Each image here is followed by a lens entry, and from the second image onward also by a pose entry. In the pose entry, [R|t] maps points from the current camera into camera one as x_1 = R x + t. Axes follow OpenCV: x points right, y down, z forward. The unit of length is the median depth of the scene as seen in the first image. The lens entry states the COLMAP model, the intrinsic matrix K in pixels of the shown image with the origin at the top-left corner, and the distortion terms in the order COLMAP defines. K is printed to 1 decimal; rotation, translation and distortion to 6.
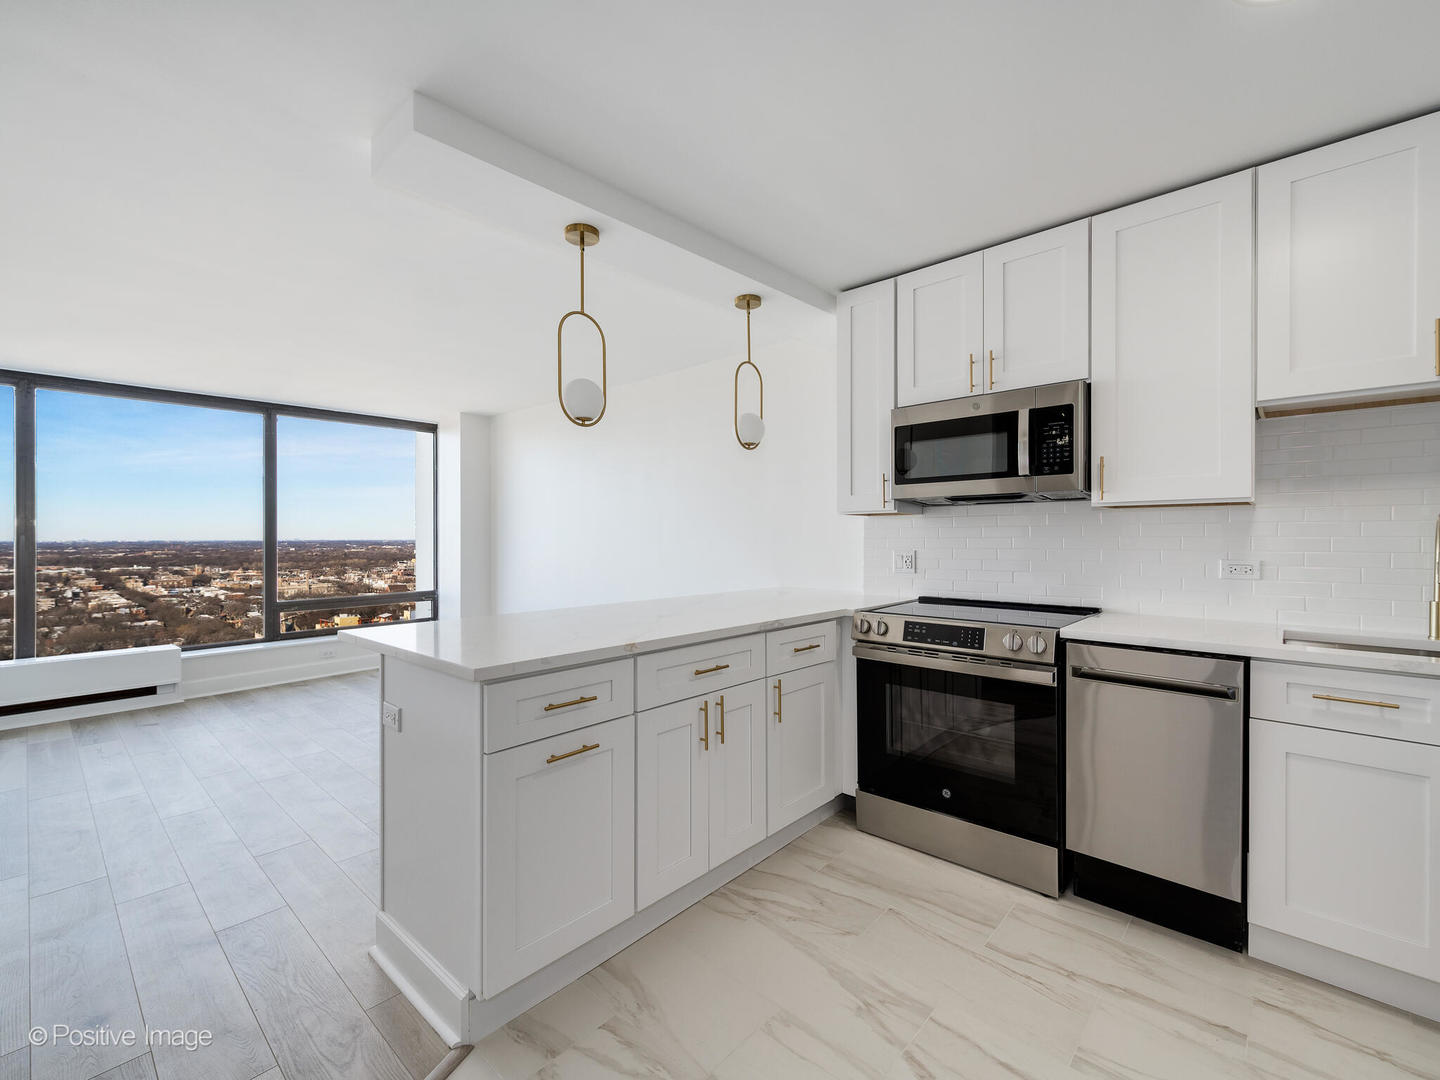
lens RADIAL K [[614.0, 0, 730.3], [0, 614.0, 540.0], [0, 0, 1]] dist [0.003945, -0.000993]
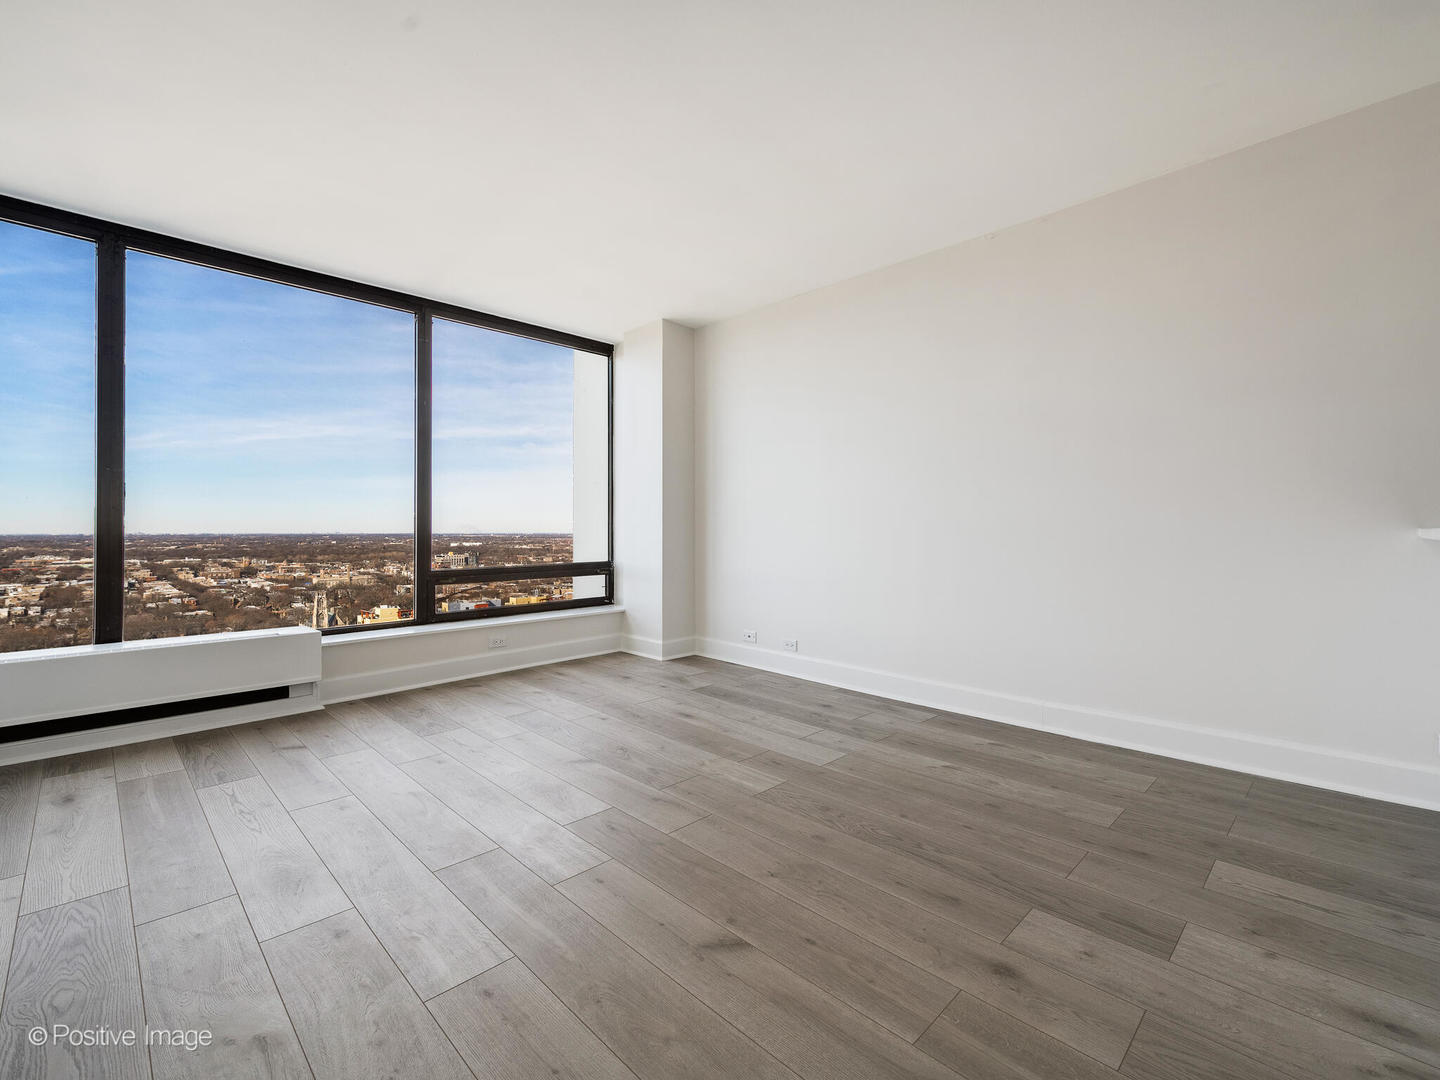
lens RADIAL K [[614.0, 0, 733.3], [0, 614.0, 530.0], [0, 0, 1]] dist [0.003945, -0.000993]
pose [[0.999103, 0.002381, -0.042280, -0.295490], [-0.002694, 0.999969, -0.007339, 0.048601], [0.042262, 0.007446, 0.999079, 0.241967]]
